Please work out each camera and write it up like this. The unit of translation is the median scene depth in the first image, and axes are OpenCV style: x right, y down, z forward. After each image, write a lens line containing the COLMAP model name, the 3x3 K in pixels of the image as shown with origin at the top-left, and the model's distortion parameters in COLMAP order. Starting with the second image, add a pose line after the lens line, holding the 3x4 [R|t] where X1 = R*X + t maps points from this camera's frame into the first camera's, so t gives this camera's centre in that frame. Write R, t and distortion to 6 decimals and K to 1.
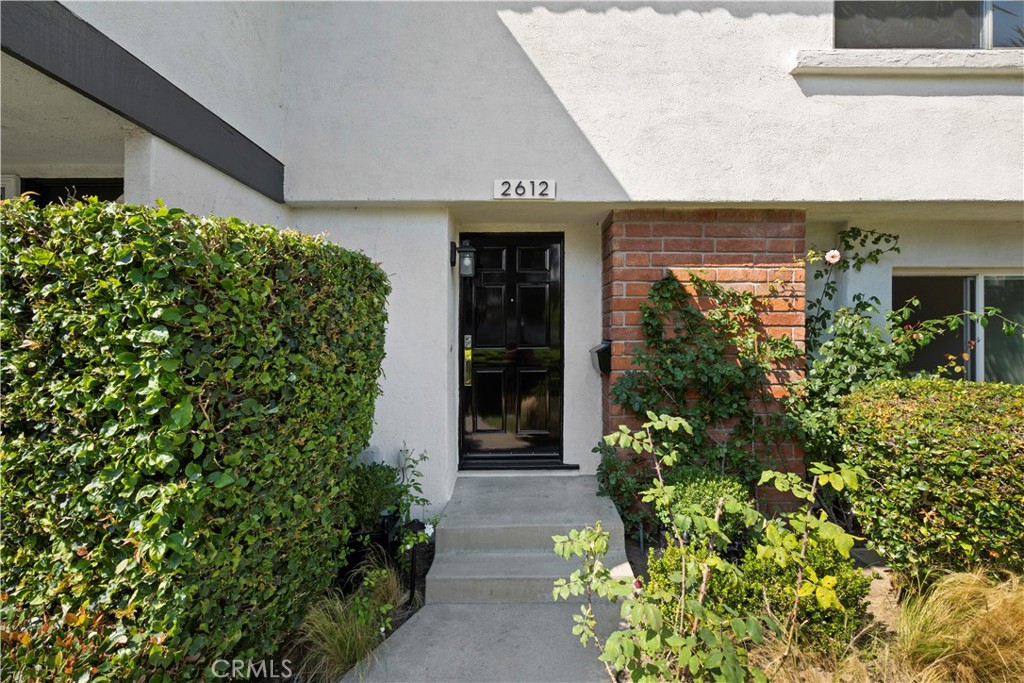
lens RADIAL K [[465.3, 0, 525.5], [0, 465.3, 339.0], [0, 0, 1]] dist [-0.002892, 0.000115]
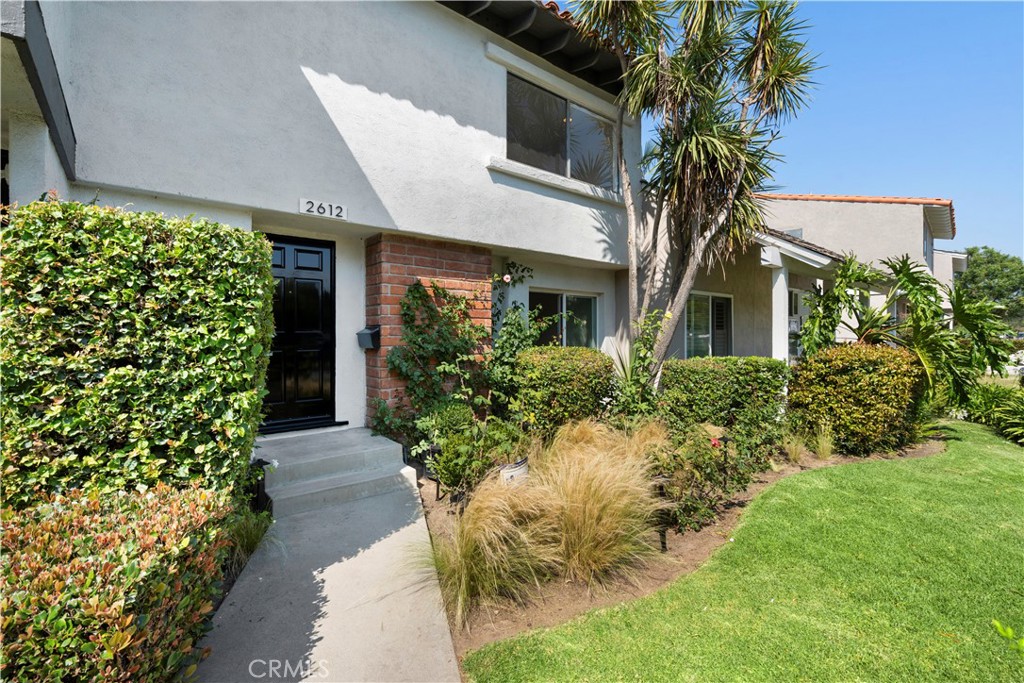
lens RADIAL K [[463.6, 0, 512.0], [0, 463.6, 341.5], [0, 0, 1]] dist [-0.000398, 0.000437]
pose [[0.775869, -0.006079, 0.630865, -0.413687], [0.001819, 0.999971, 0.007398, 0.044941], [-0.630891, -0.004593, 0.775858, -0.357789]]
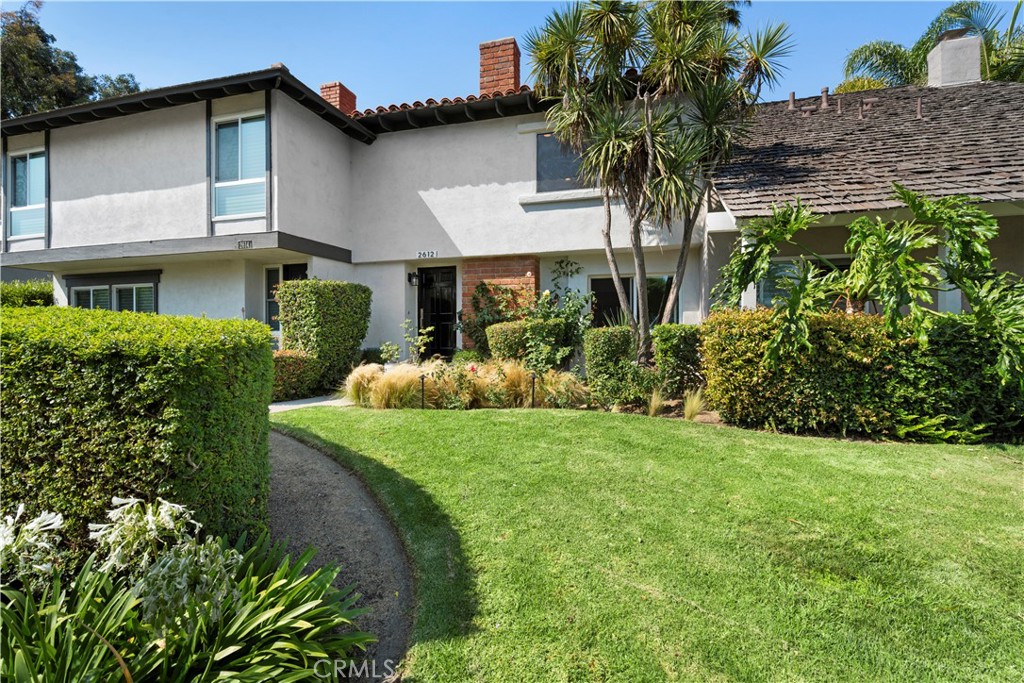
lens RADIAL K [[467.0, 0, 511.9], [0, 467.0, 330.4], [0, 0, 1]] dist [-0.001651, 0.000412]
pose [[0.959124, -0.004936, -0.282945, 1.260605], [0.004944, 0.999988, -0.000684, 0.137227], [0.282945, -0.000743, 0.959136, -1.523264]]
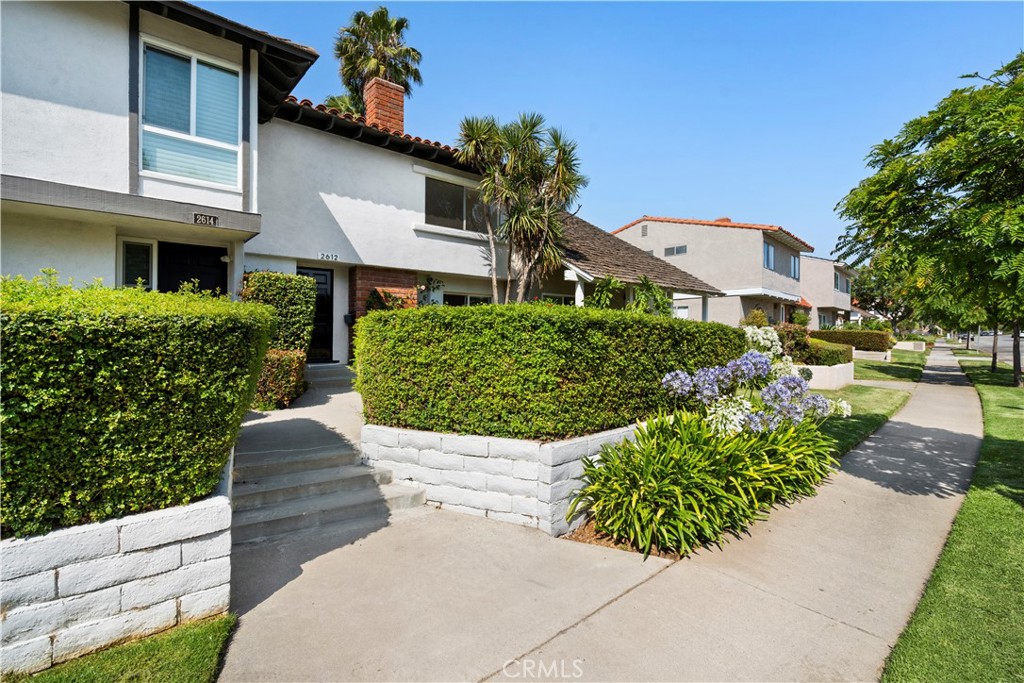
lens RADIAL K [[467.0, 0, 511.9], [0, 467.0, 330.4], [0, 0, 1]] dist [-0.001651, 0.000412]
pose [[0.762266, 0.008551, 0.647207, -0.979621], [0.003108, 0.999853, -0.016871, 0.178979], [-0.647256, 0.014872, 0.762127, -1.874402]]
